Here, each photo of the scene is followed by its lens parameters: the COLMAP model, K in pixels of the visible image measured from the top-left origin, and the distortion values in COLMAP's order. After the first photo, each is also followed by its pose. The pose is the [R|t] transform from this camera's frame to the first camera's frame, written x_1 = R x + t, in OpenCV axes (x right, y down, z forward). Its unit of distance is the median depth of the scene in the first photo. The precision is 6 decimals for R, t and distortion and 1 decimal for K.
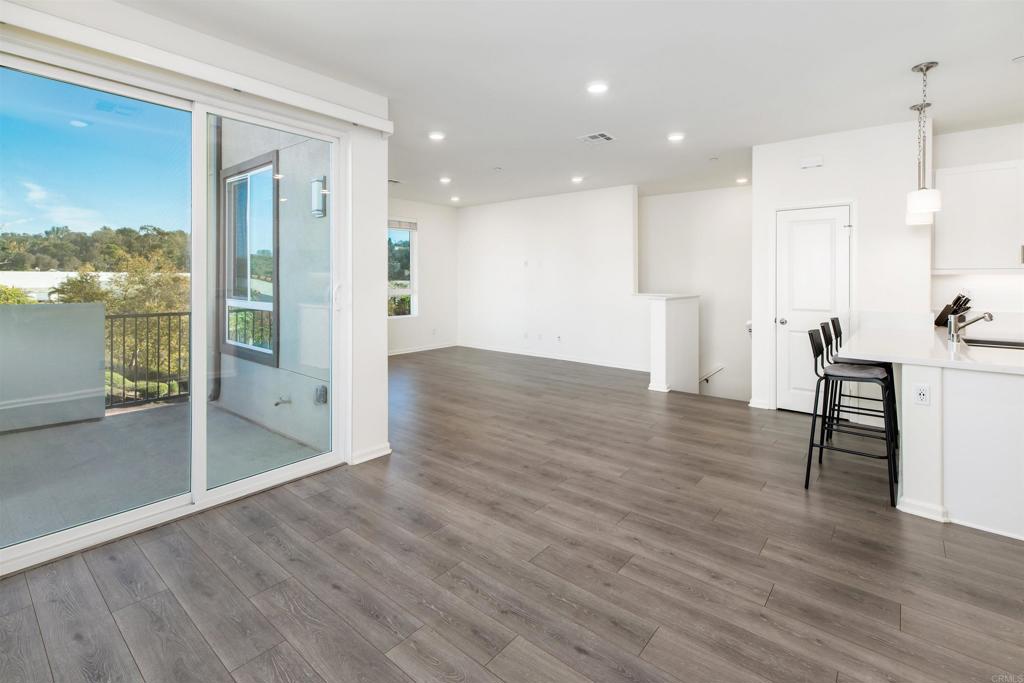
lens RADIAL K [[457.7, 0, 515.0], [0, 457.7, 337.0], [0, 0, 1]] dist [0.003203, 0.000659]
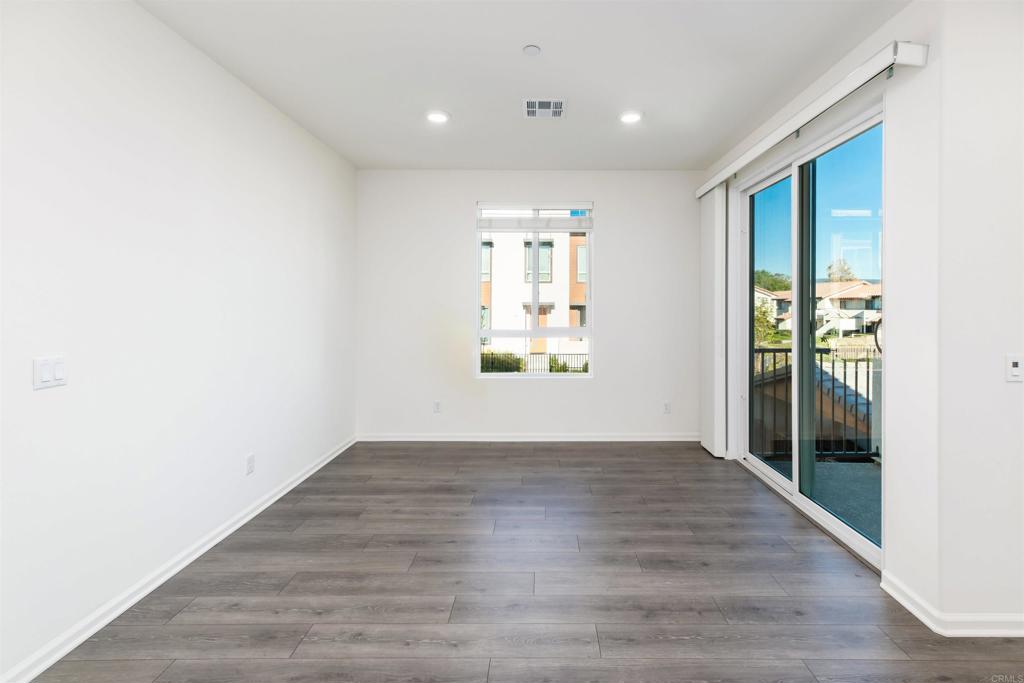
lens RADIAL K [[457.7, 0, 535.9], [0, 457.7, 309.9], [0, 0, 1]] dist [0.003203, 0.000659]
pose [[-0.770934, 0.003741, -0.636905, 0.663328], [-0.084363, 0.990572, 0.107934, -0.215602], [0.631304, 0.136941, -0.763350, 1.635954]]
